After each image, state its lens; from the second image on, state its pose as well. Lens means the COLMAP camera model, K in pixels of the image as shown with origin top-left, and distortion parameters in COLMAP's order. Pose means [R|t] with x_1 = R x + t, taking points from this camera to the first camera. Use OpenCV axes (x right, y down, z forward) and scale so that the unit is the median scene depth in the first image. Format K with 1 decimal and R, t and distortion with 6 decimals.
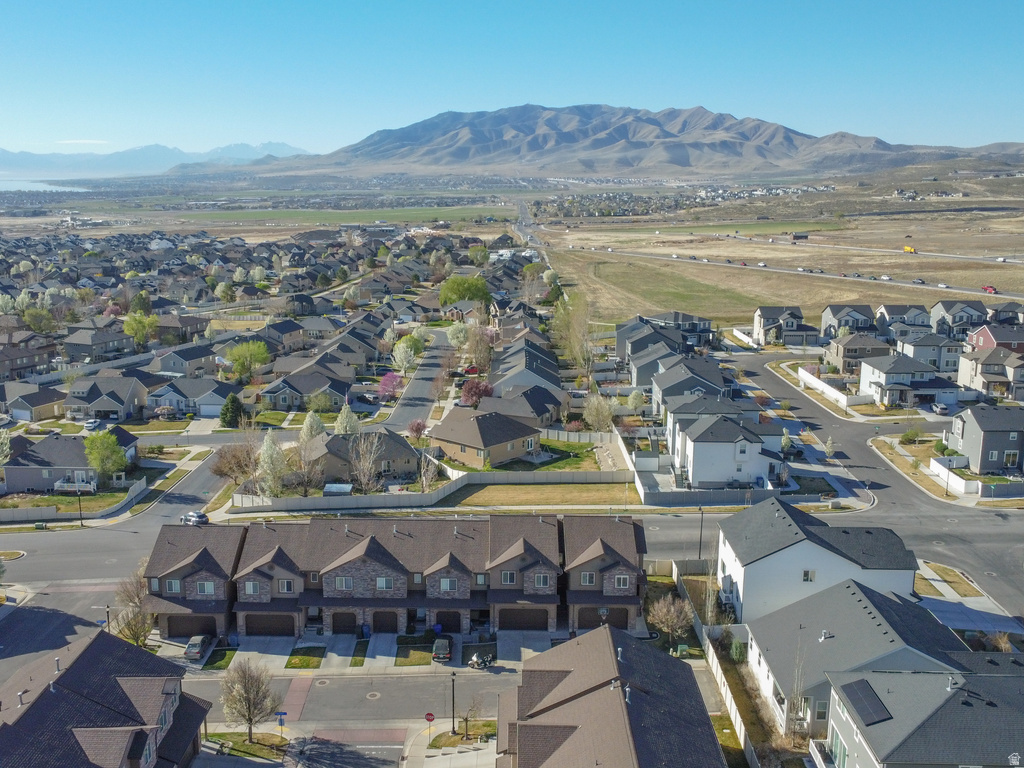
lens RADIAL K [[1015.3, 0, 499.8], [0, 1015.3, 386.3], [0, 0, 1]] dist [0.005563, 0.009725]
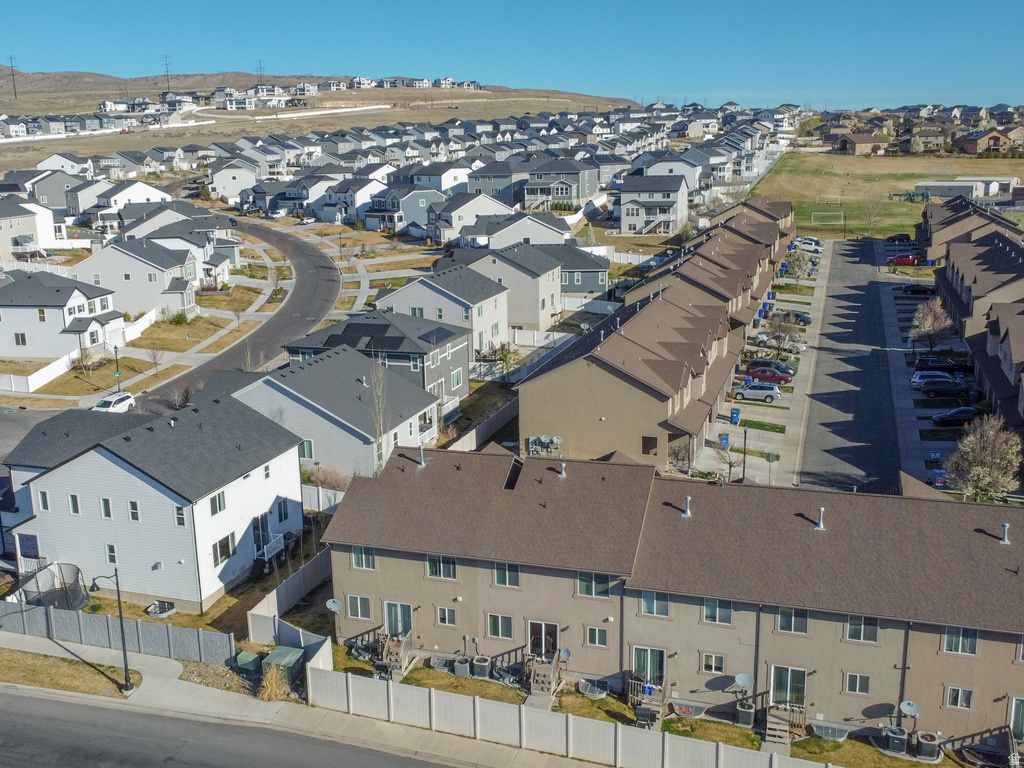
lens RADIAL K [[1017.5, 0, 459.3], [0, 1017.5, 384.6], [0, 0, 1]] dist [-0.004696, 0.005730]
pose [[-0.941457, -0.056779, 0.332318, -0.030280], [0.089014, 0.908873, 0.407463, -0.045598], [-0.325170, 0.413189, -0.850611, 0.551700]]
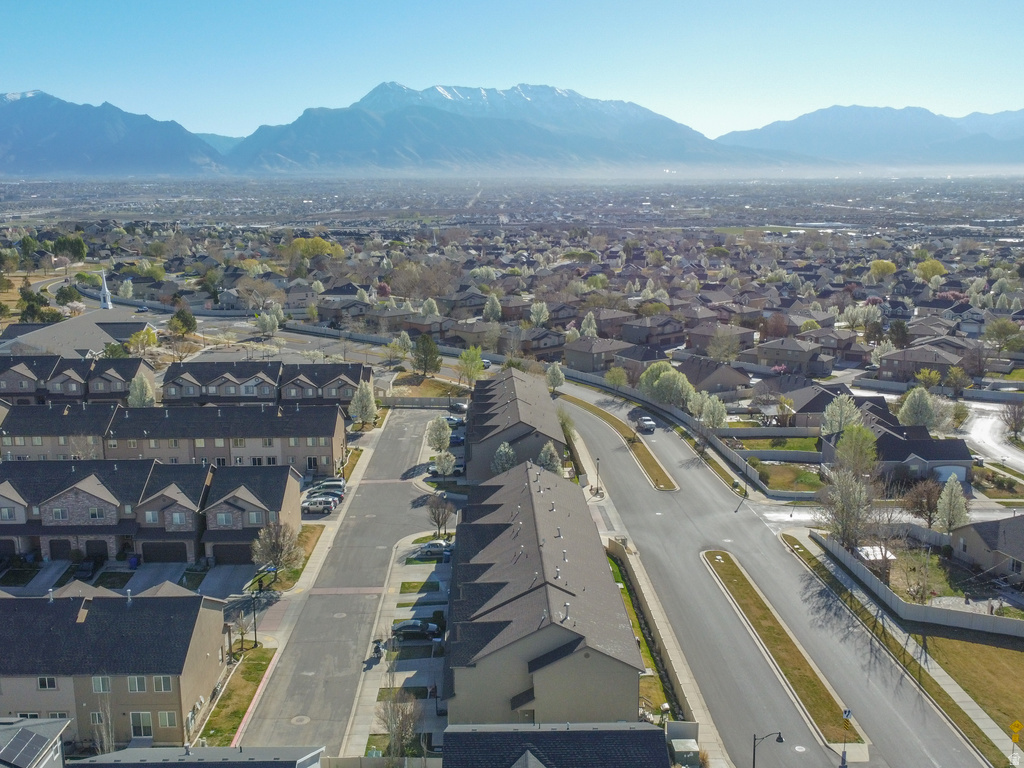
lens RADIAL K [[1037.6, 0, 471.4], [0, 1037.6, 384.4], [0, 0, 1]] dist [0.006333, 0.003848]
pose [[0.000817, 0.187754, -0.982216, 0.307781], [-0.186599, 0.964993, 0.184307, -0.057778], [0.982436, 0.183130, 0.035823, 0.341806]]
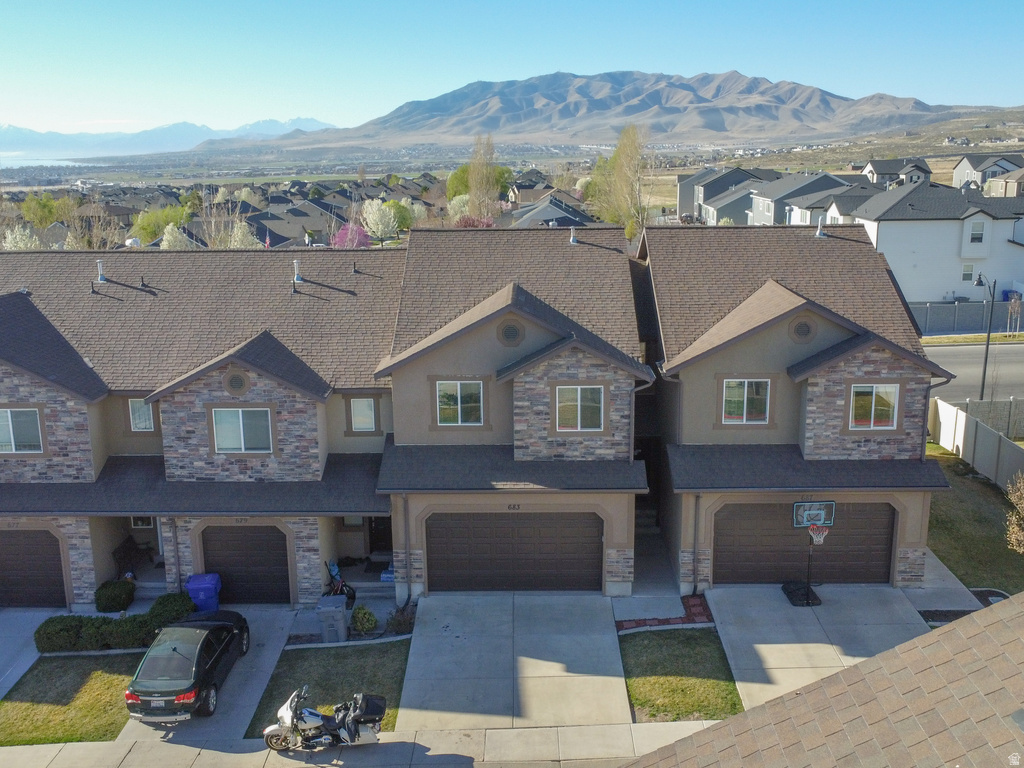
lens RADIAL K [[1018.3, 0, 521.7], [0, 1018.3, 383.7], [0, 0, 1]] dist [0.007565, -0.001122]
pose [[0.999762, -0.017148, -0.013524, 0.010829], [0.017439, 0.999611, 0.021753, 0.064607], [0.013145, -0.021984, 0.999672, 0.263039]]
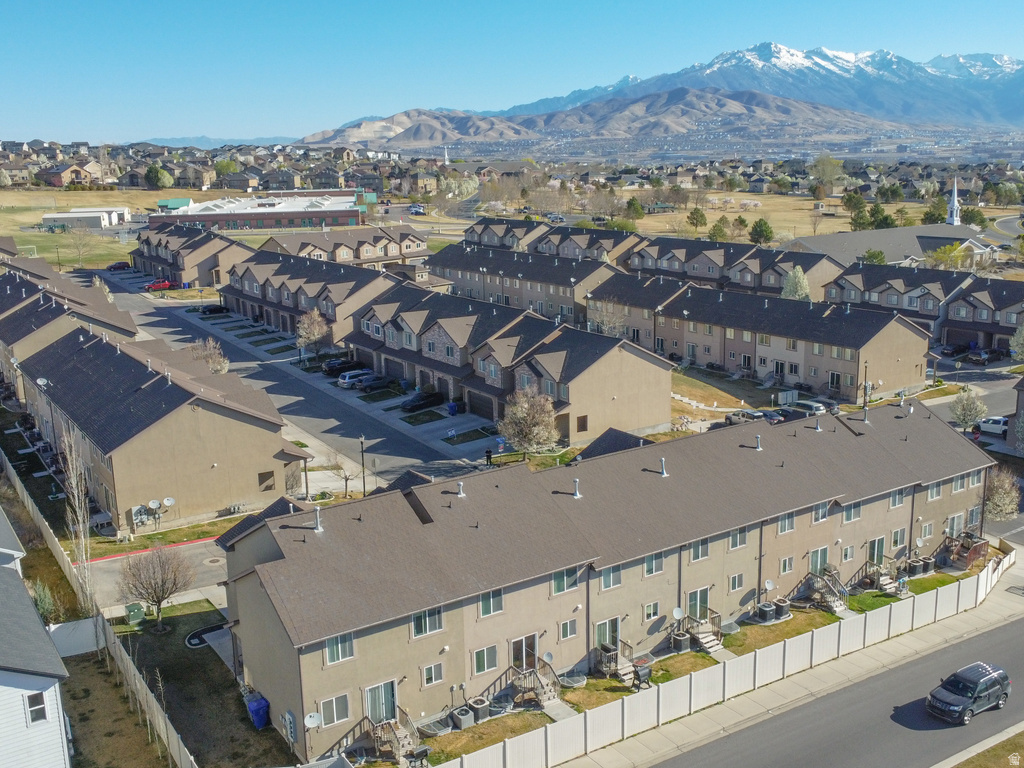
lens RADIAL K [[1015.3, 0, 499.8], [0, 1015.3, 386.3], [0, 0, 1]] dist [0.005563, 0.009725]
pose [[-0.833378, 0.133561, -0.536324, 0.106329], [-0.094337, 0.921751, 0.376132, -0.040161], [0.544593, 0.364055, -0.755567, 0.527913]]
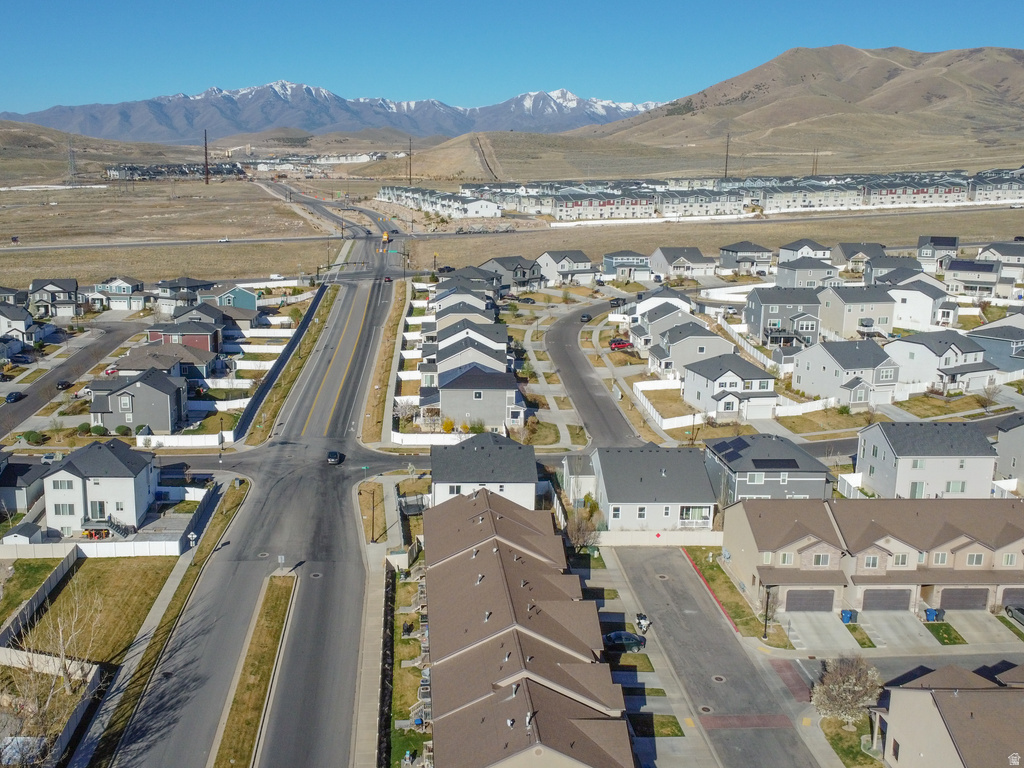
lens RADIAL K [[1017.5, 0, 459.3], [0, 1017.5, 384.6], [0, 0, 1]] dist [-0.004696, 0.005730]
pose [[-0.062246, -0.206720, 0.976418, -0.336549], [0.189308, 0.958110, 0.214912, -0.078739], [-0.979943, 0.198221, -0.020504, 0.394005]]
